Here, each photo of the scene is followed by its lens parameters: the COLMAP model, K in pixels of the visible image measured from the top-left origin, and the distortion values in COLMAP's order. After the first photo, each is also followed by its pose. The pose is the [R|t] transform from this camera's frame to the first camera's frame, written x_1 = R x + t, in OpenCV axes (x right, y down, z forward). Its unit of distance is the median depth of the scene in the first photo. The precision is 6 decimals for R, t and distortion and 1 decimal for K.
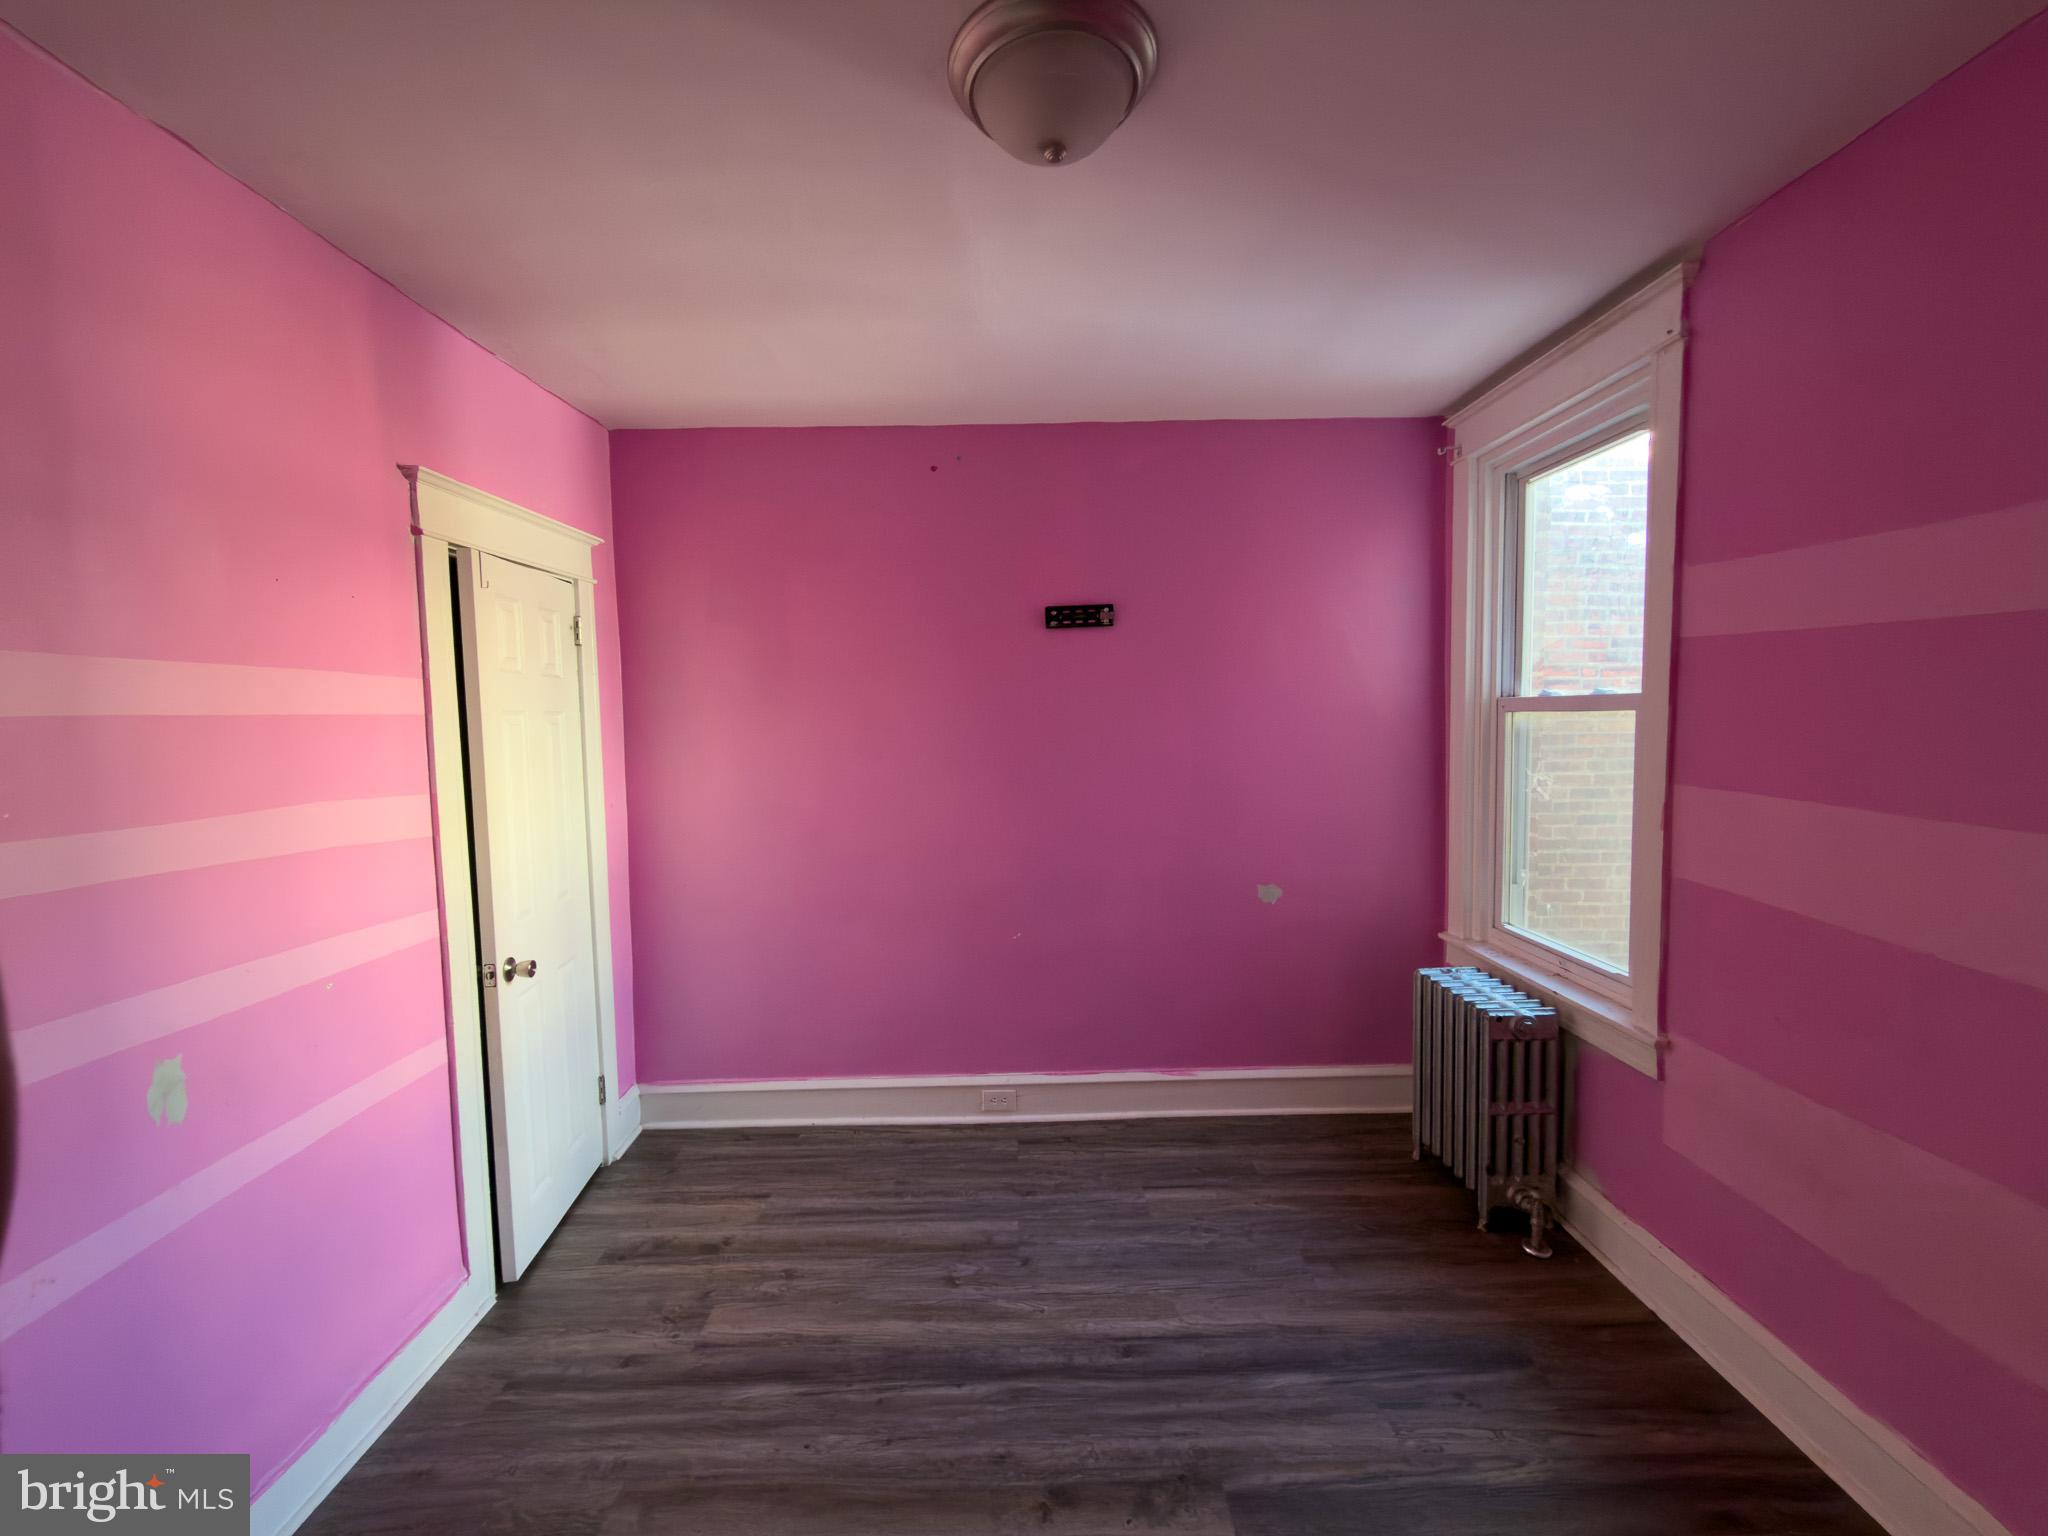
lens RADIAL K [[813.3, 0, 1022.9], [0, 813.3, 766.3], [0, 0, 1]] dist [-0.000354, -0.000080]
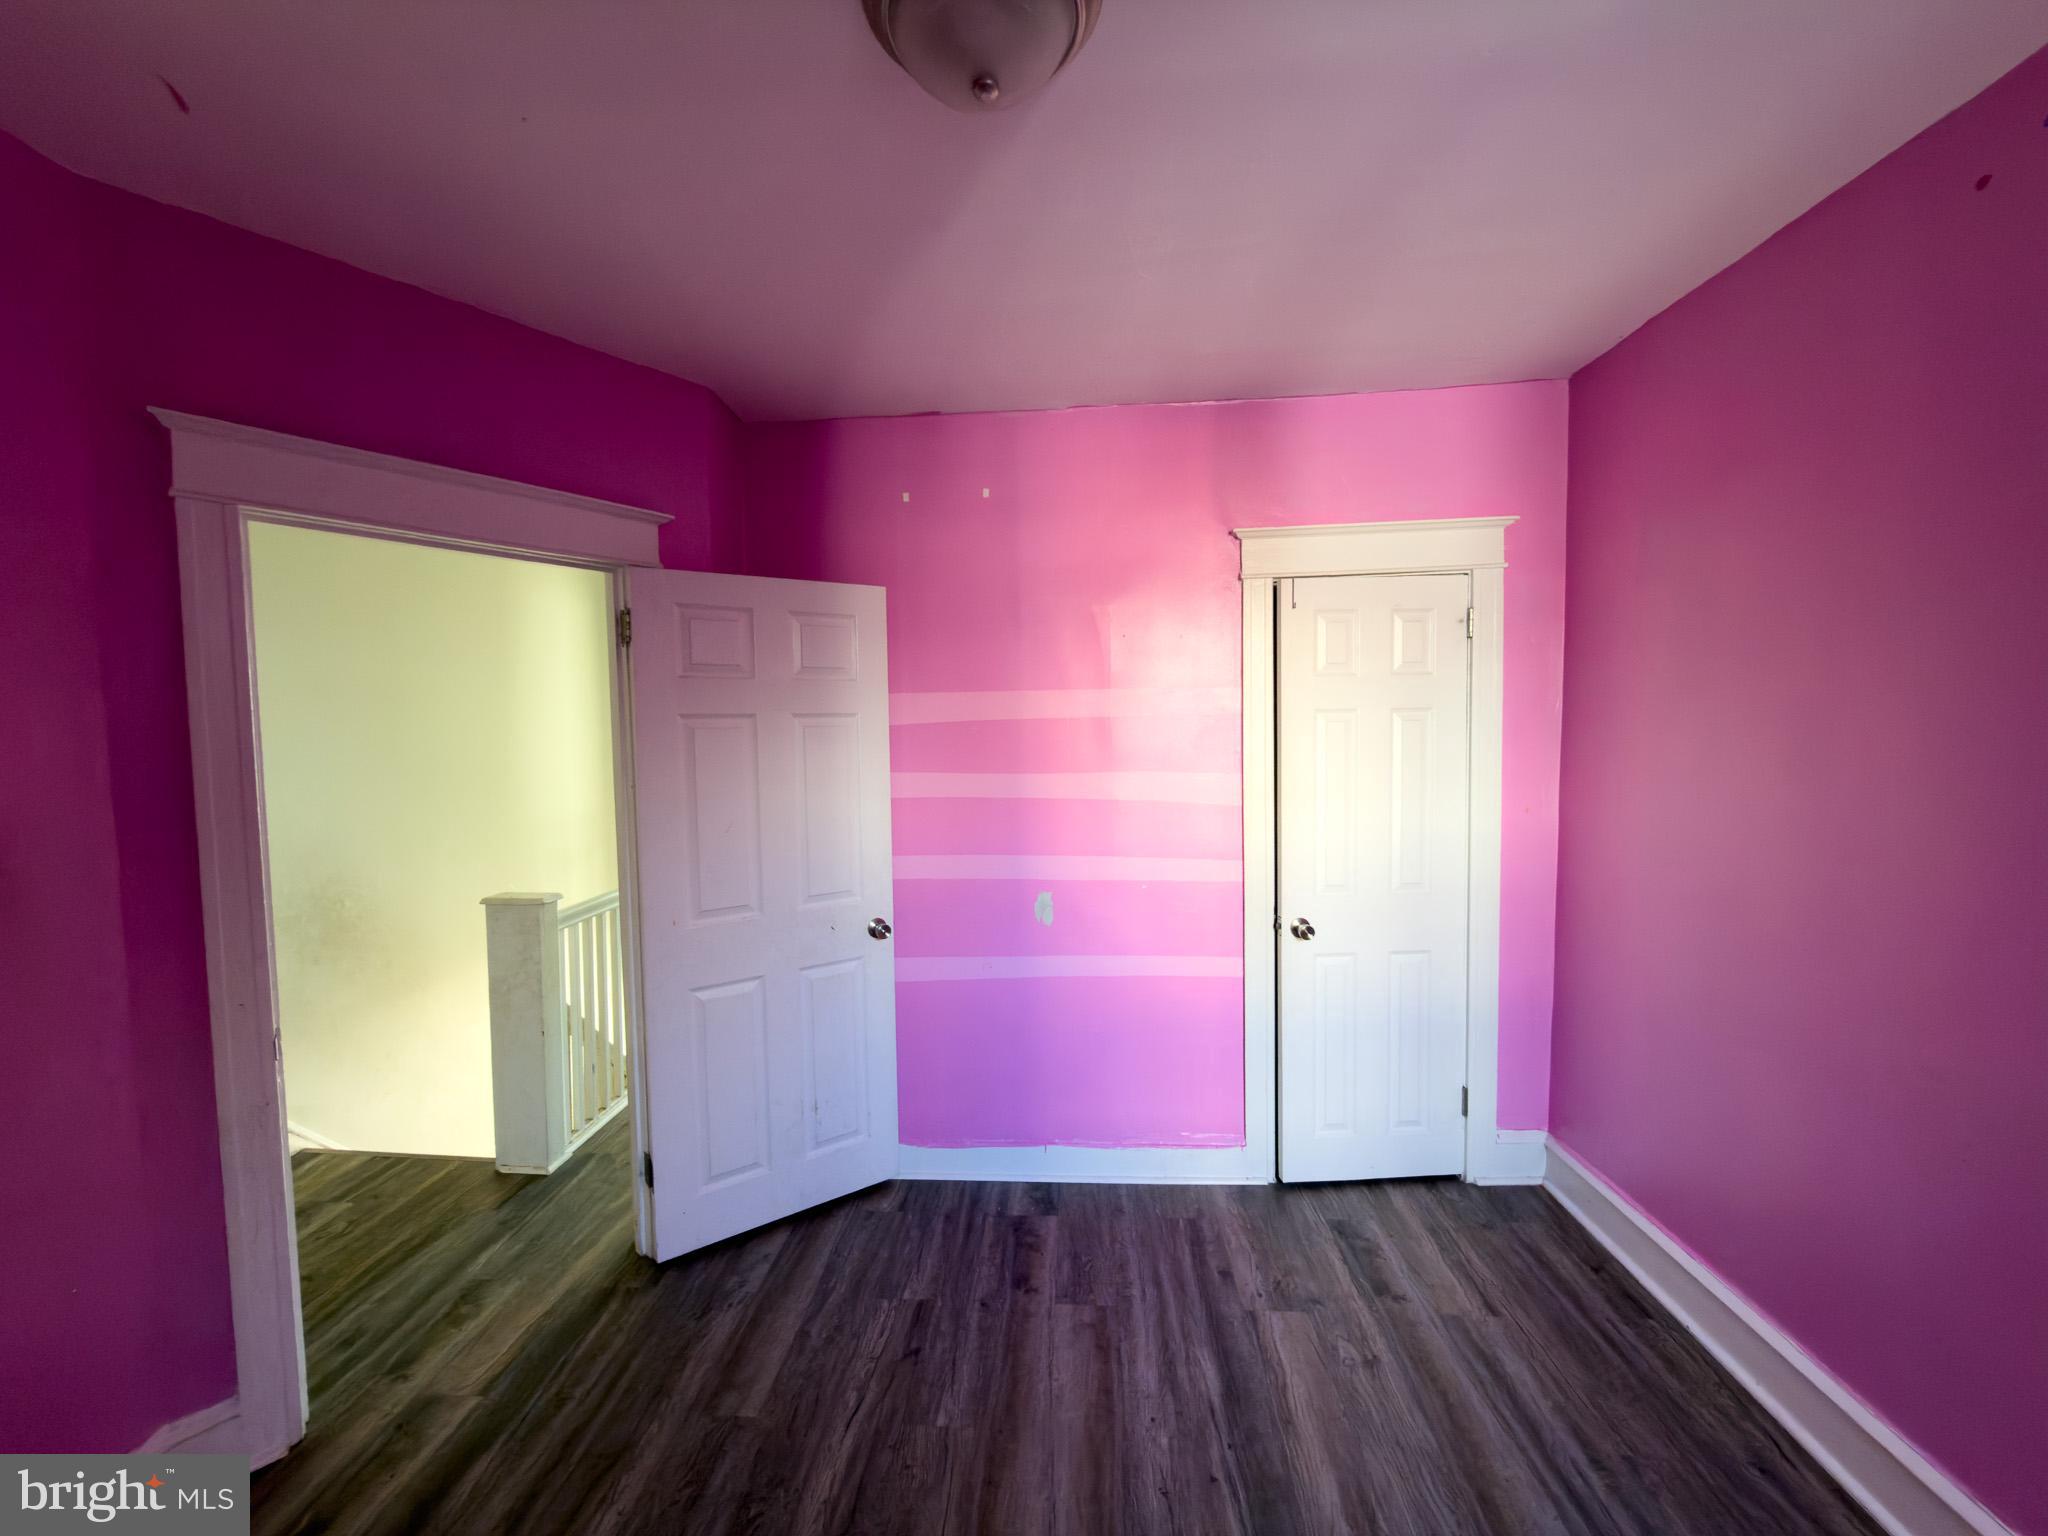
lens RADIAL K [[813.3, 0, 1022.9], [0, 813.3, 766.3], [0, 0, 1]] dist [-0.000354, -0.000080]
pose [[-0.073380, 0.072033, -0.994699, 0.596538], [-0.043763, 0.996195, 0.075370, -0.060422], [0.996343, 0.049062, -0.069948, 0.708856]]
